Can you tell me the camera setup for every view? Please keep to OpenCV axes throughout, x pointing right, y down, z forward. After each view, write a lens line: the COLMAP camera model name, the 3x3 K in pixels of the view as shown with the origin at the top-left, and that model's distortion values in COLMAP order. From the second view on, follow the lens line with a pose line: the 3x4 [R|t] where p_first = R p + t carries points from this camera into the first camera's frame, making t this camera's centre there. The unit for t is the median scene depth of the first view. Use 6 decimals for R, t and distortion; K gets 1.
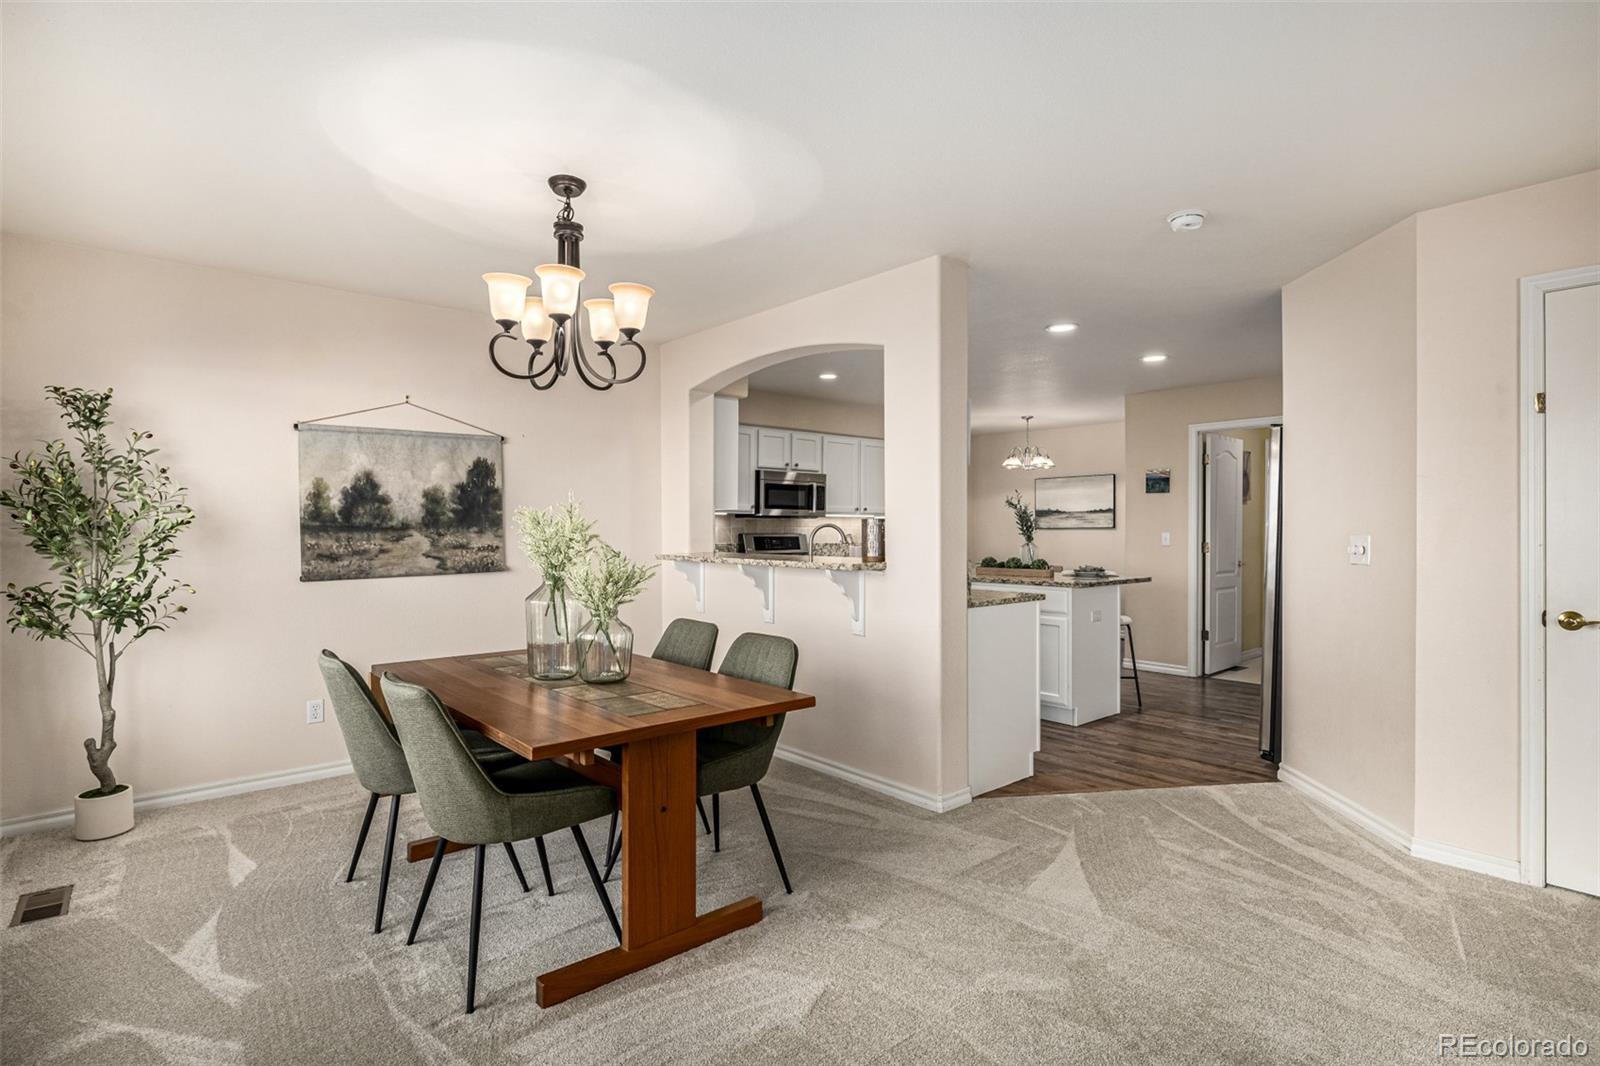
lens RADIAL K [[792.5, 0, 789.6], [0, 792.5, 531.9], [0, 0, 1]] dist [-0.002924, -0.000237]
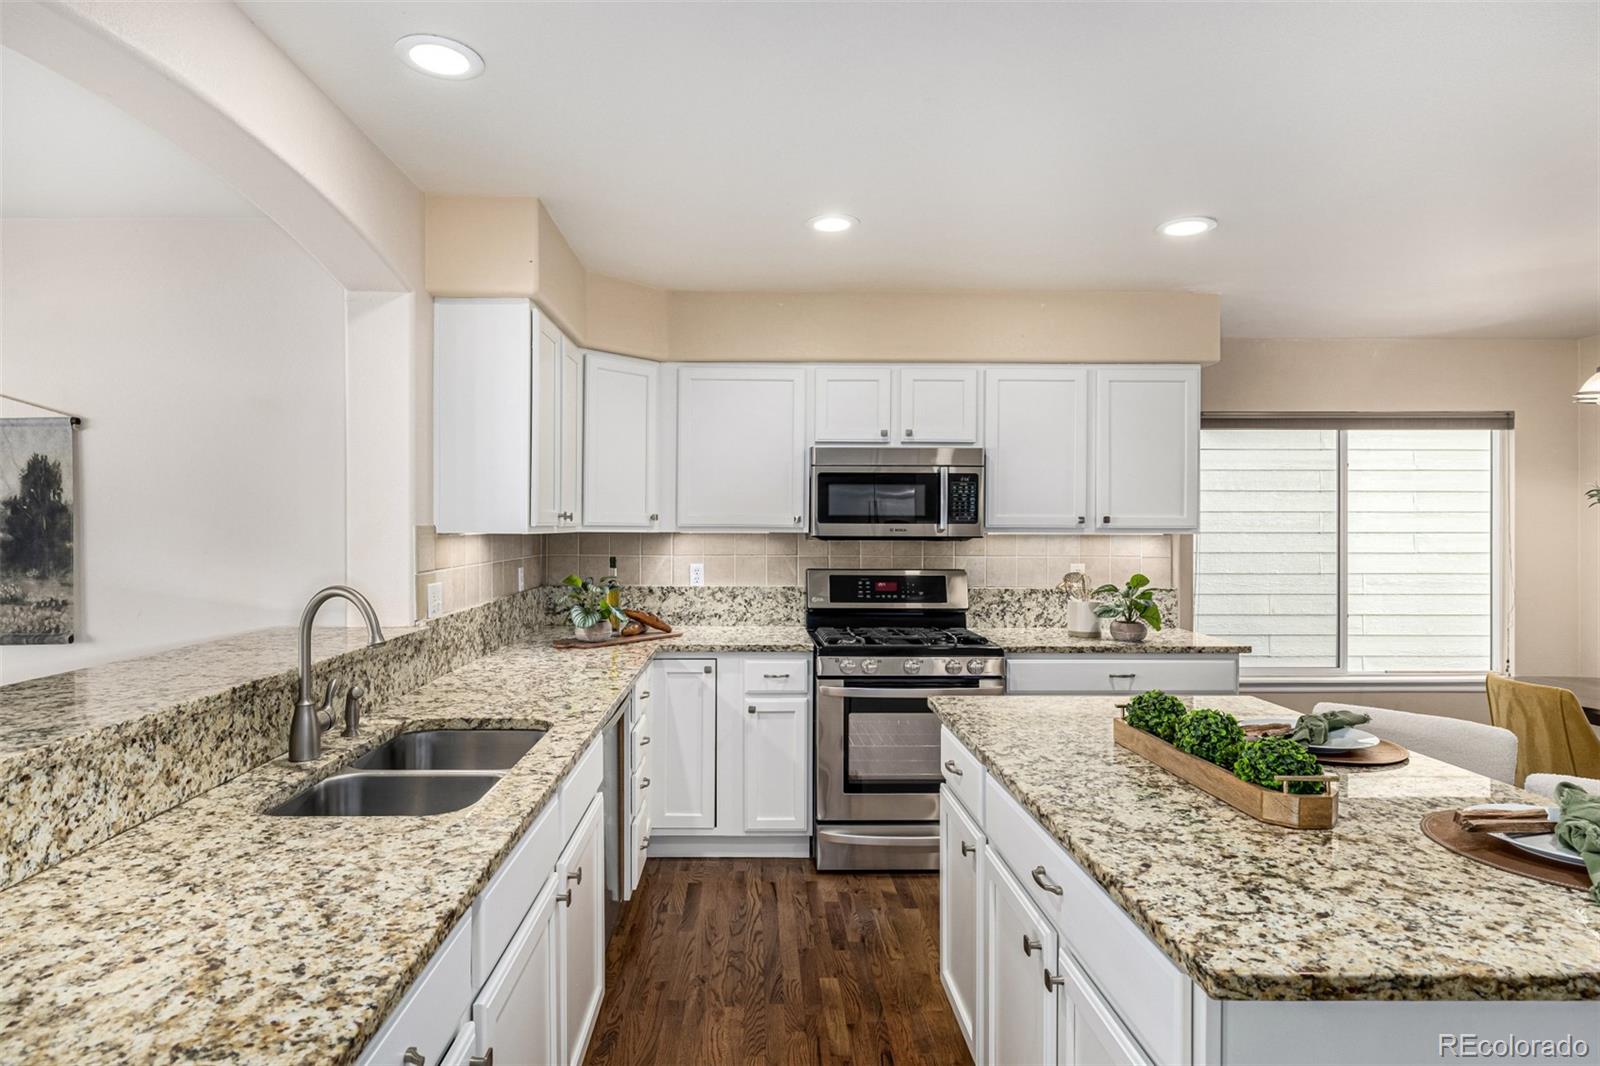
lens RADIAL K [[857.9, 0, 753.3], [0, 857.9, 528.2], [0, 0, 1]] dist [-0.000043, -0.001117]
pose [[0.762011, 0.002369, -0.647559, 0.449706], [-0.004382, 0.999989, -0.001498, -0.038465], [0.647549, 0.003979, 0.762014, 0.845549]]
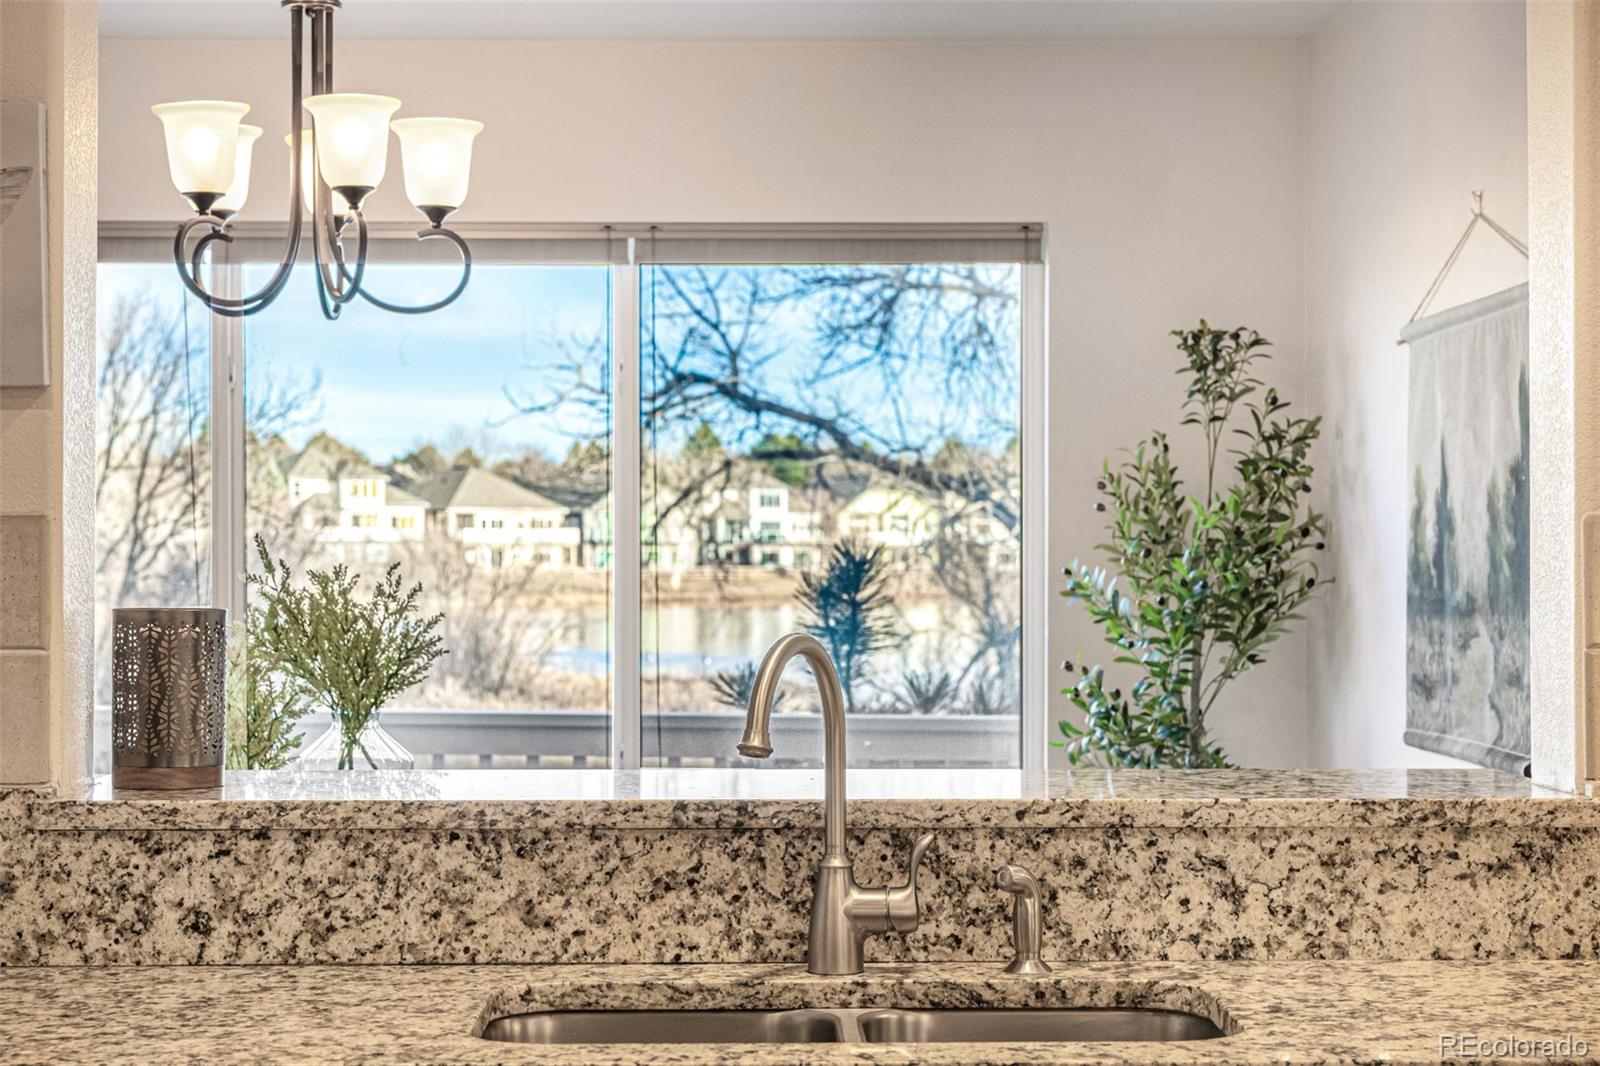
lens RADIAL K [[3099.4, 0, 800.0], [0, 3099.4, 533.0], [0, 0, 1]] dist [0.025628, 0.022541]
pose [[-0.634430, 0.002195, -0.772977, 0.607397], [-0.003579, 0.999977, 0.005778, -0.039315], [0.772972, 0.006432, -0.634408, 1.480848]]
